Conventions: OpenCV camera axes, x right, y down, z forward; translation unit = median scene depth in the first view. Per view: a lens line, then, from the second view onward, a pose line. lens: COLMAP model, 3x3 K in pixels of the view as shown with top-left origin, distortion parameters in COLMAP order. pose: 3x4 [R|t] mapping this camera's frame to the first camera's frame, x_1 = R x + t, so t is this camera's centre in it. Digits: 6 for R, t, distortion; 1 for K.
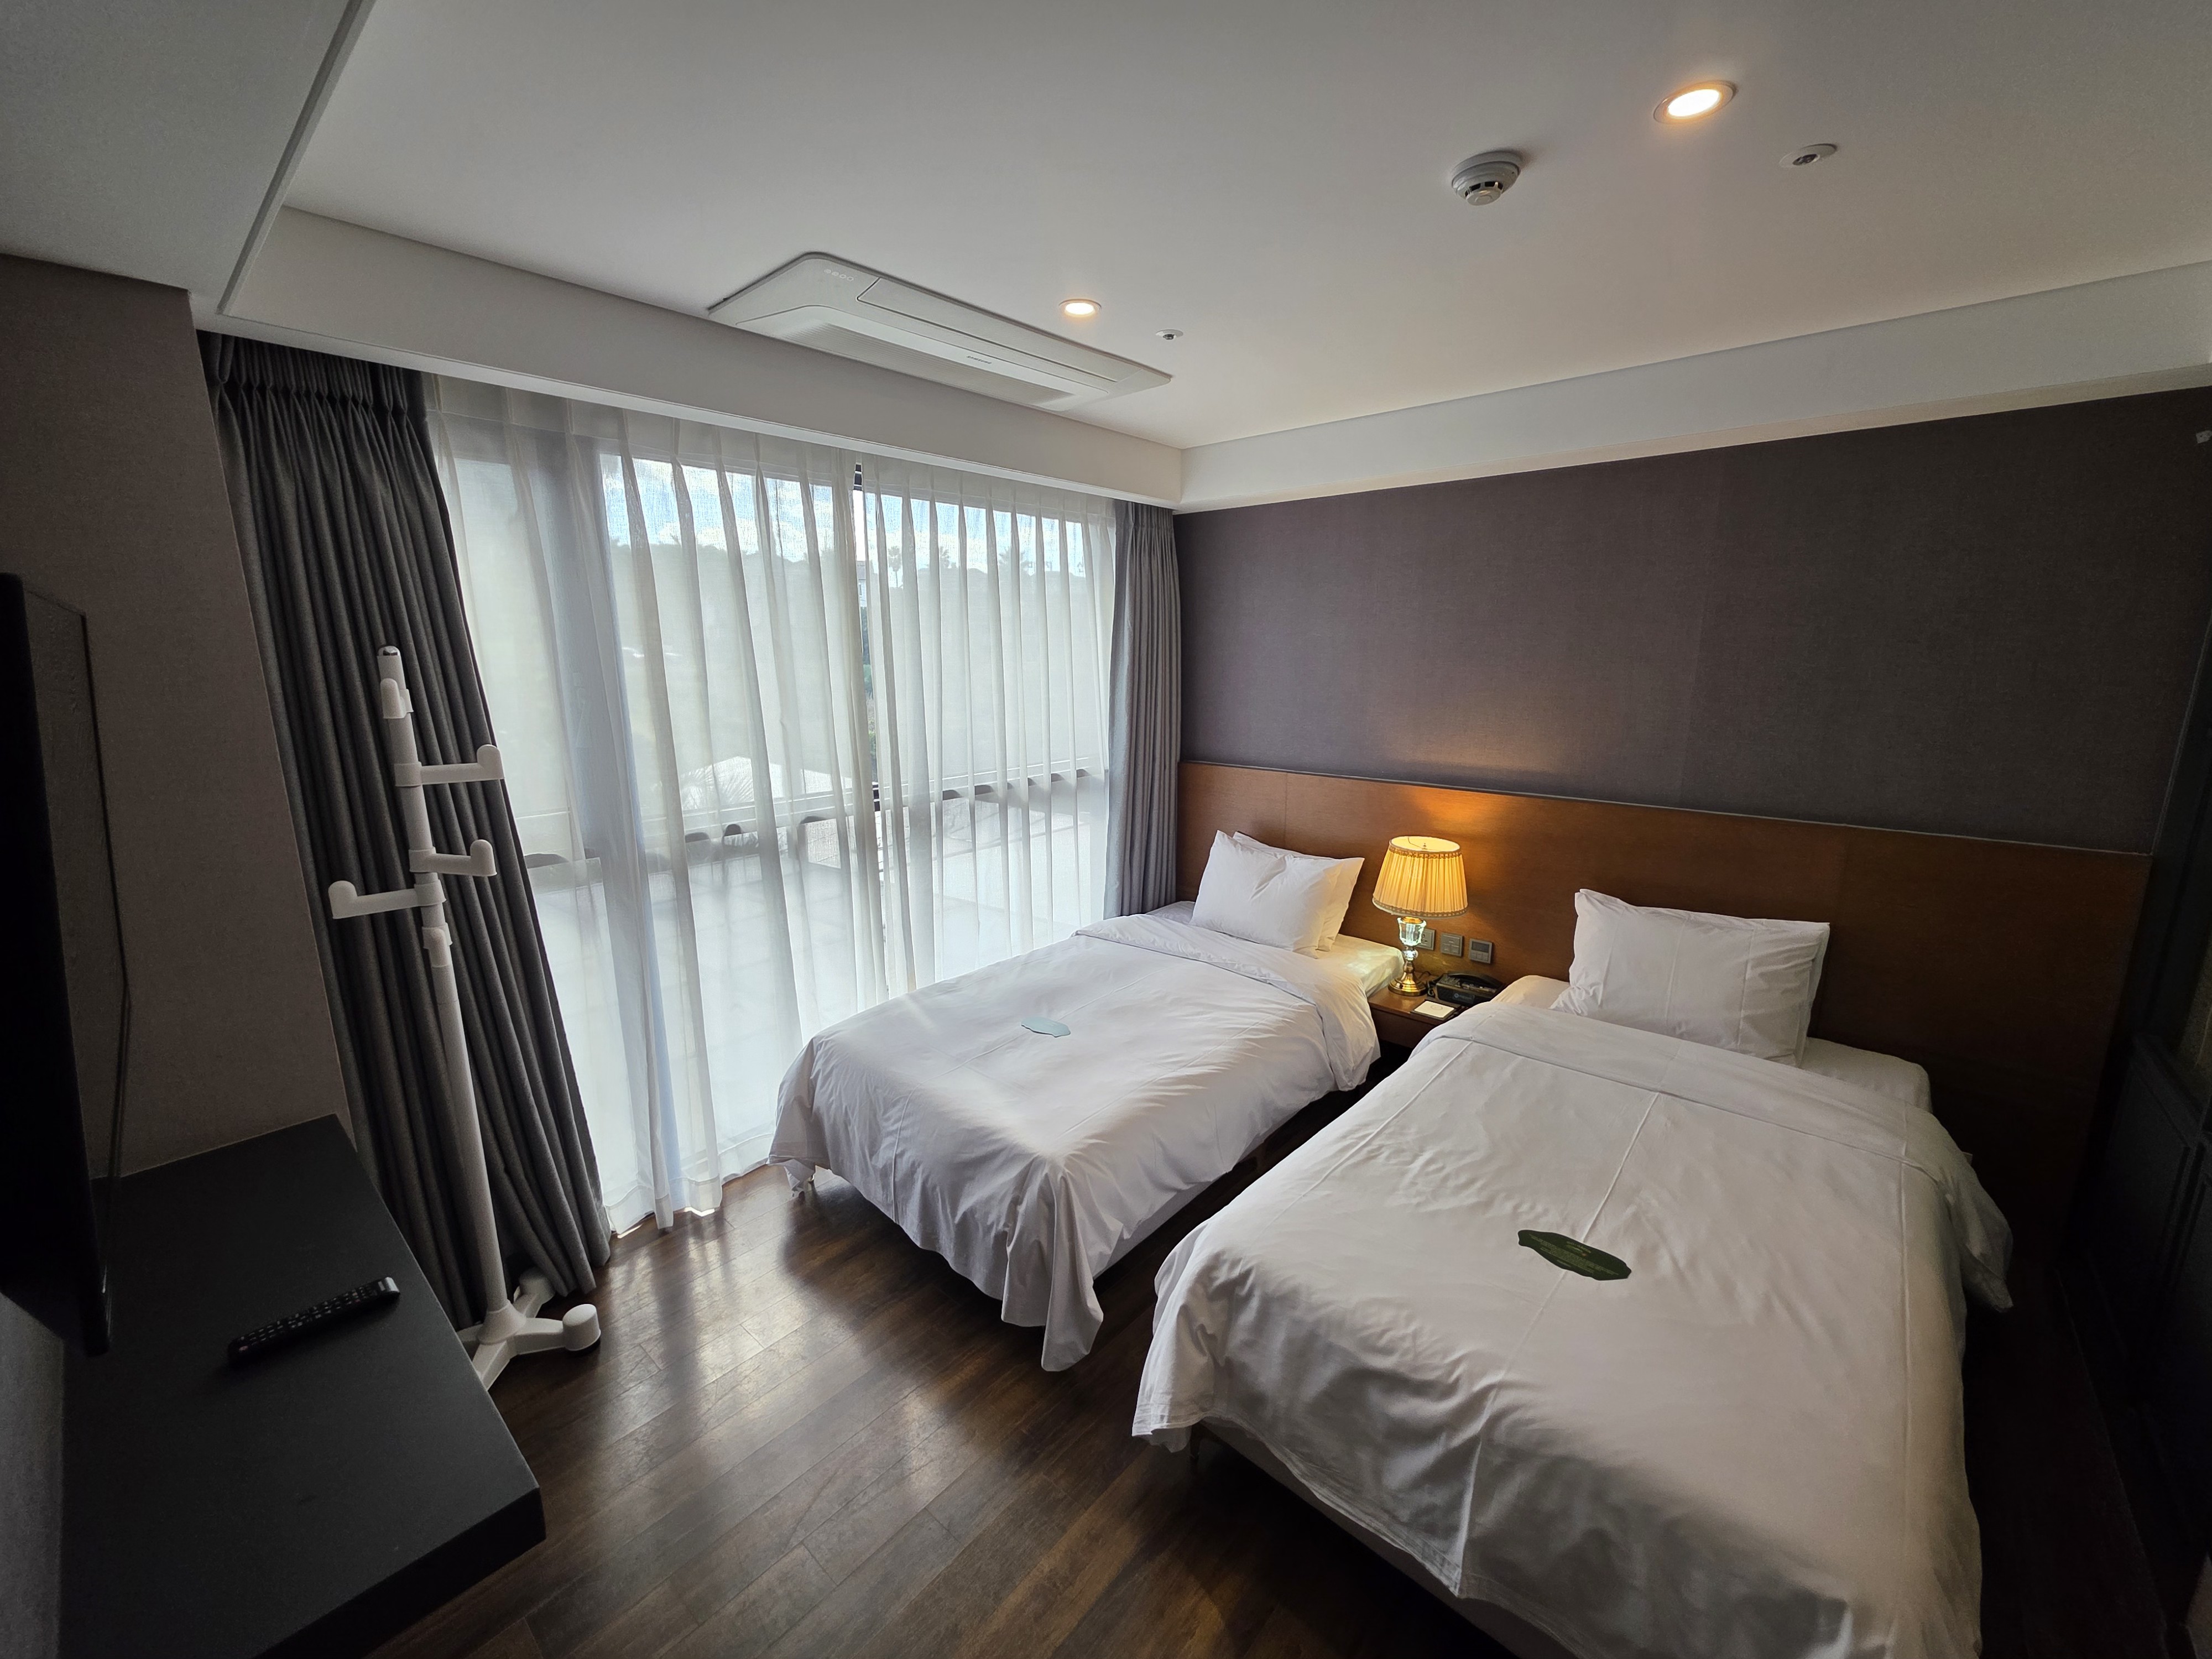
lens RADIAL K [[882.6, 0, 1106.0], [0, 882.6, 829.5], [0, 0, 1]] dist [0.002455, 0.000519]
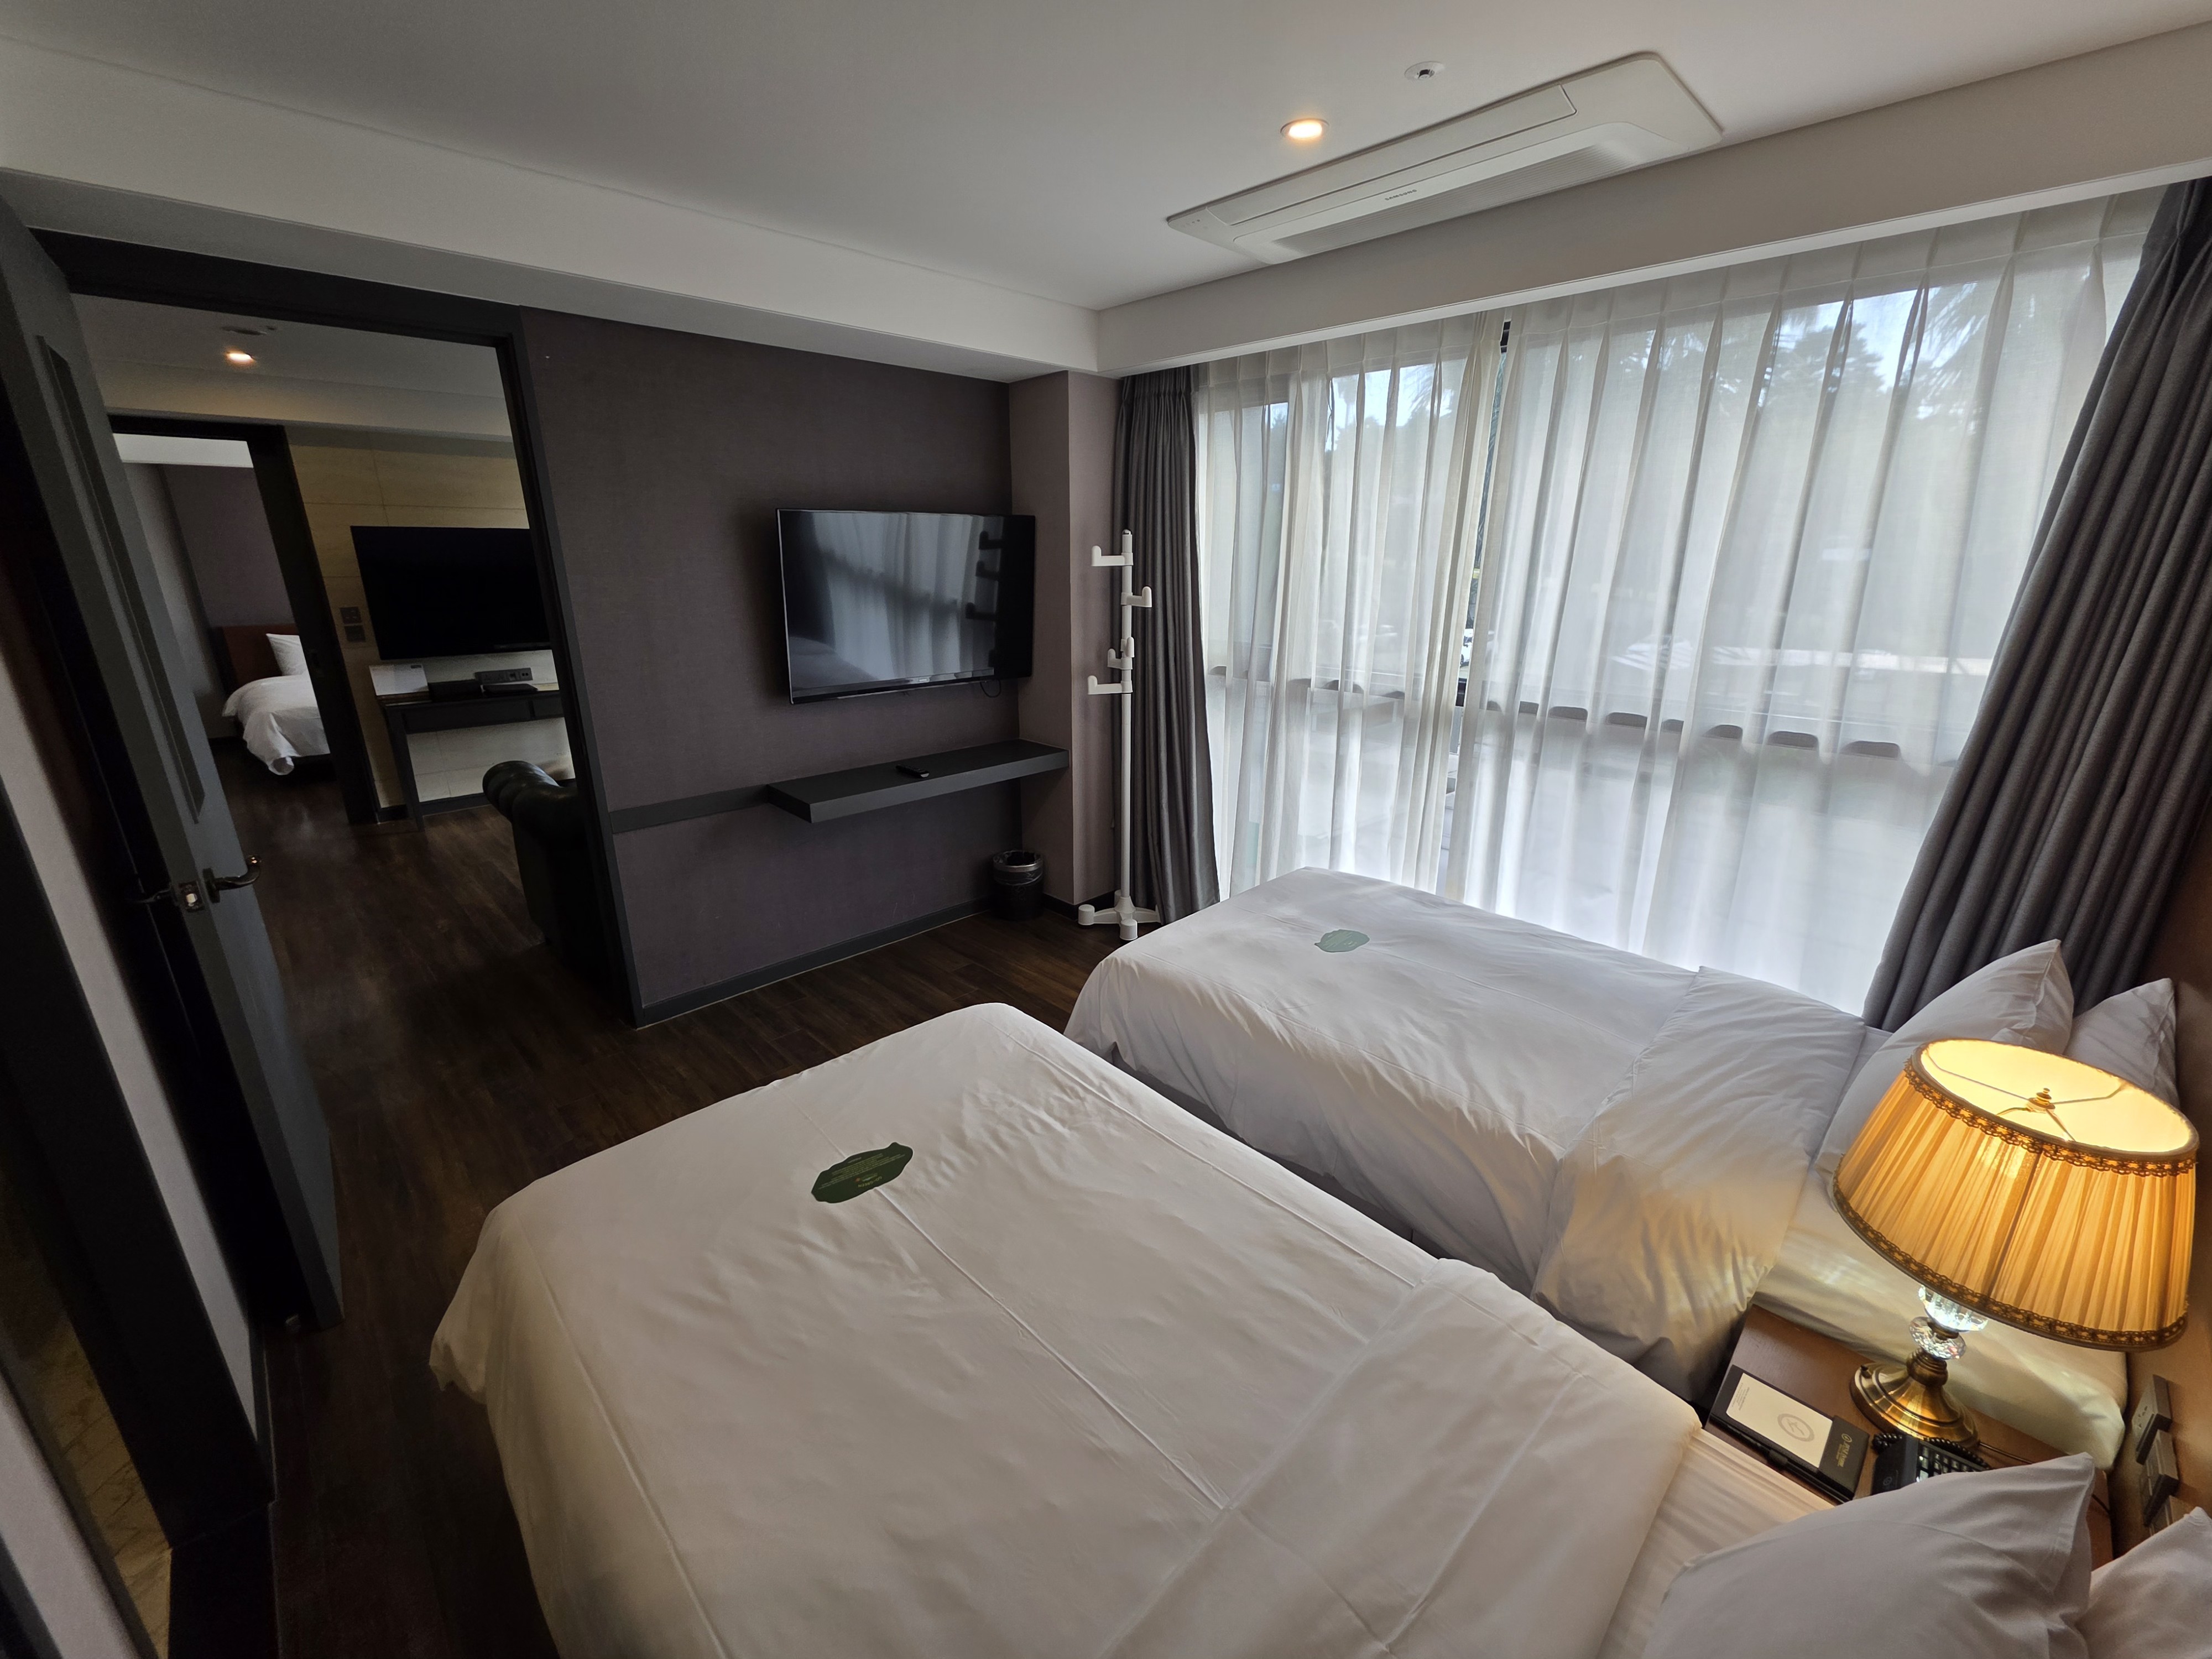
lens RADIAL K [[882.6, 0, 1106.0], [0, 882.6, 829.5], [0, 0, 1]] dist [0.002455, 0.000519]
pose [[-0.073325, 0.305640, -0.949319, 0.959504], [-0.207507, 0.926374, 0.314281, -0.155167], [0.975482, 0.220035, -0.004504, 0.873603]]
